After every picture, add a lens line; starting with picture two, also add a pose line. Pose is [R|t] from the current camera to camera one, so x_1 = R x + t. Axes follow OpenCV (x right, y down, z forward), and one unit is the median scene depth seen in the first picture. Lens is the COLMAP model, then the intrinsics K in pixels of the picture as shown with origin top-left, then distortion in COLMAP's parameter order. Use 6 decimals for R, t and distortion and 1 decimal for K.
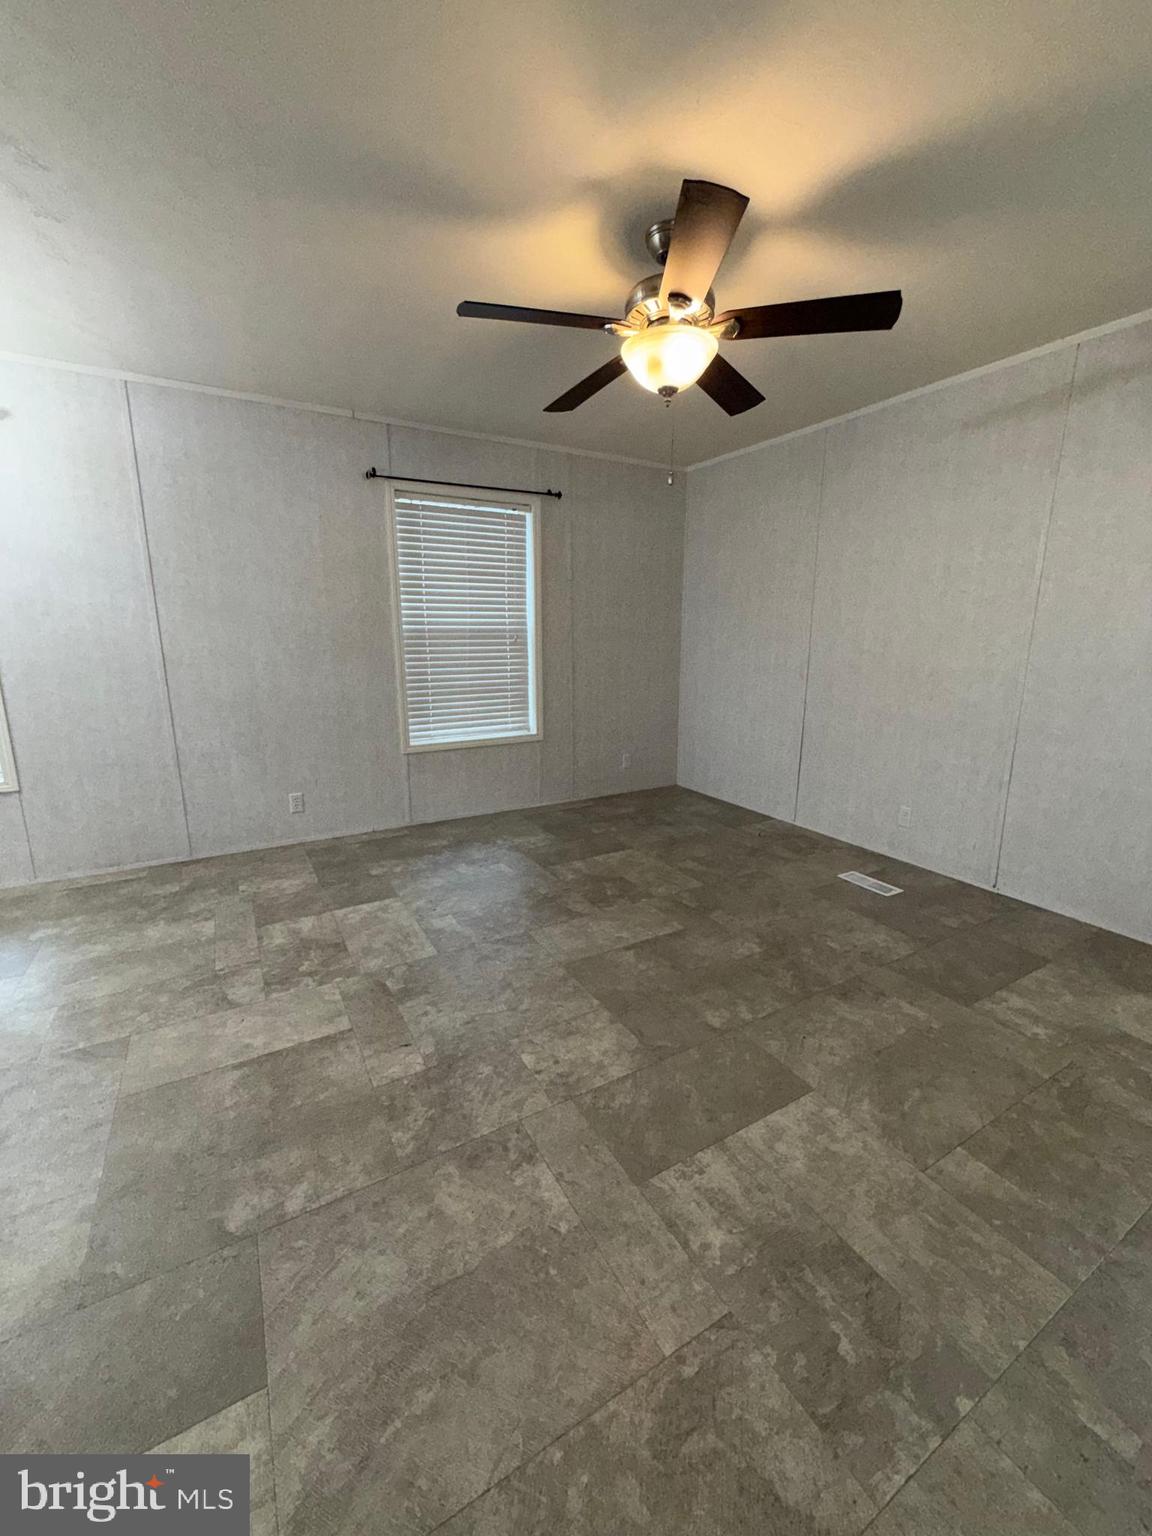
lens RADIAL K [[612.7, 0, 576.6], [0, 612.7, 763.3], [0, 0, 1]] dist [-0.001259, -0.000023]
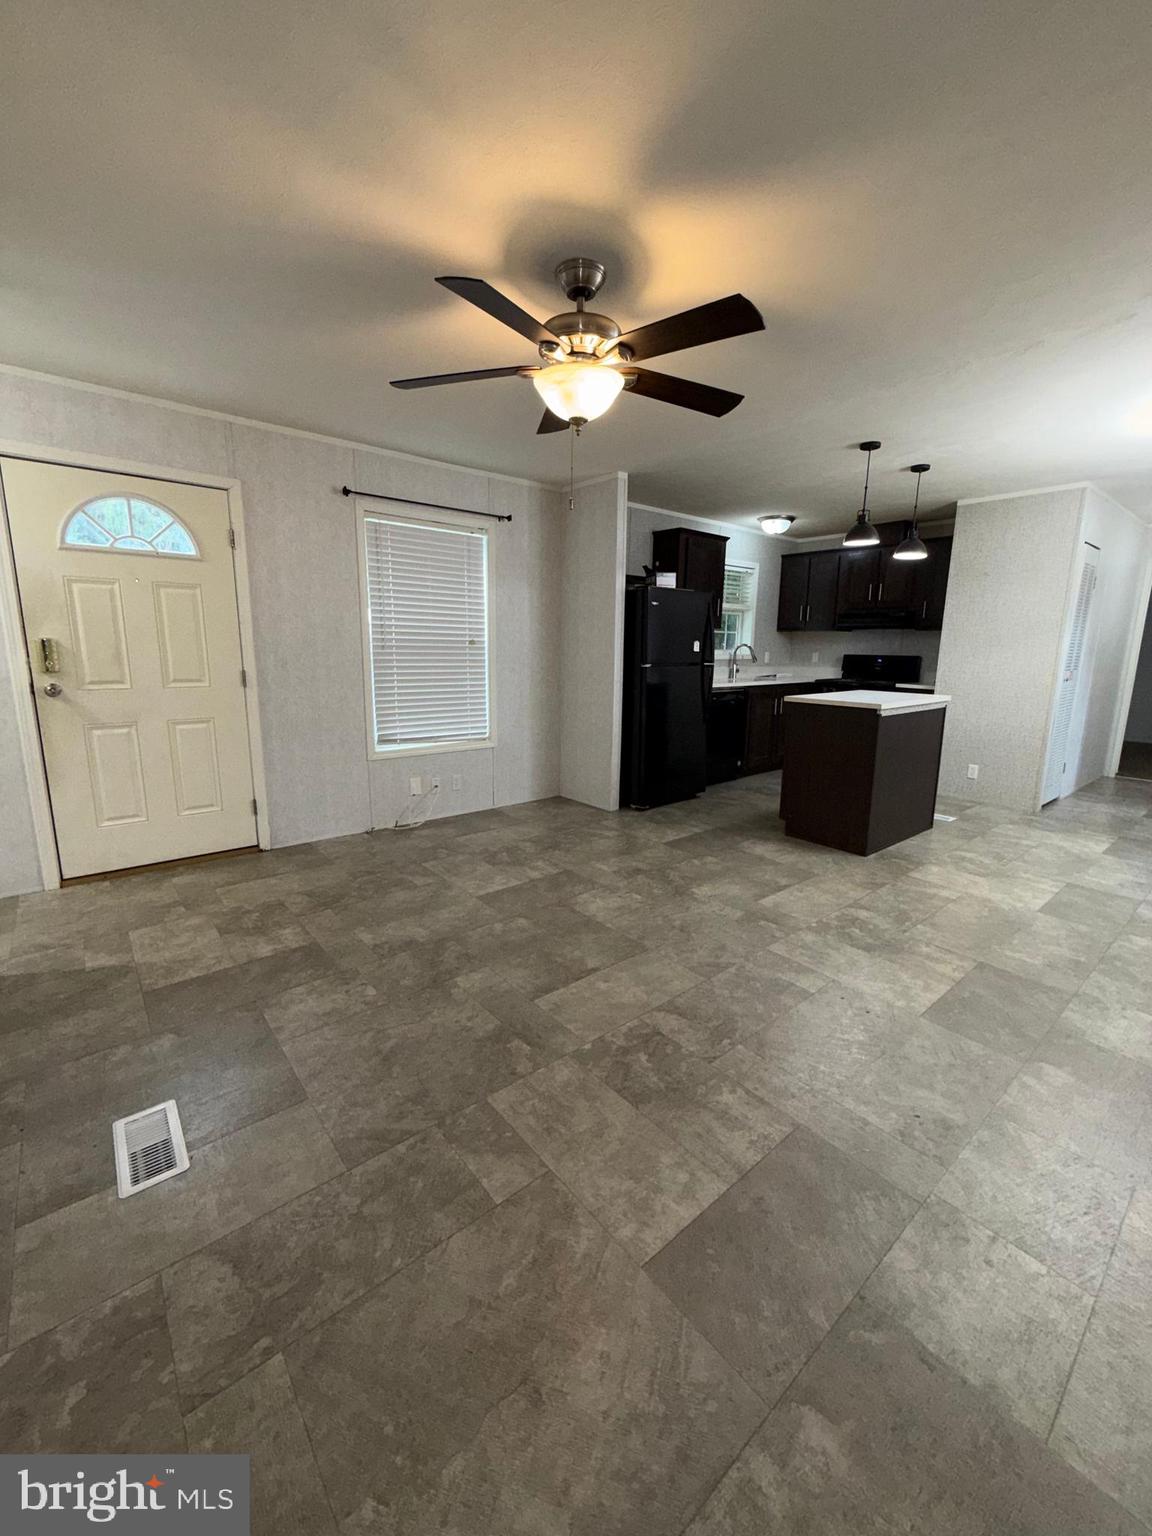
lens RADIAL K [[612.7, 0, 576.6], [0, 612.7, 763.3], [0, 0, 1]] dist [-0.001259, -0.000023]
pose [[-0.985497, 0.017174, -0.168819, 0.326251], [-0.051399, 0.917917, 0.393429, -0.460646], [0.161718, 0.396401, -0.903722, 2.105096]]
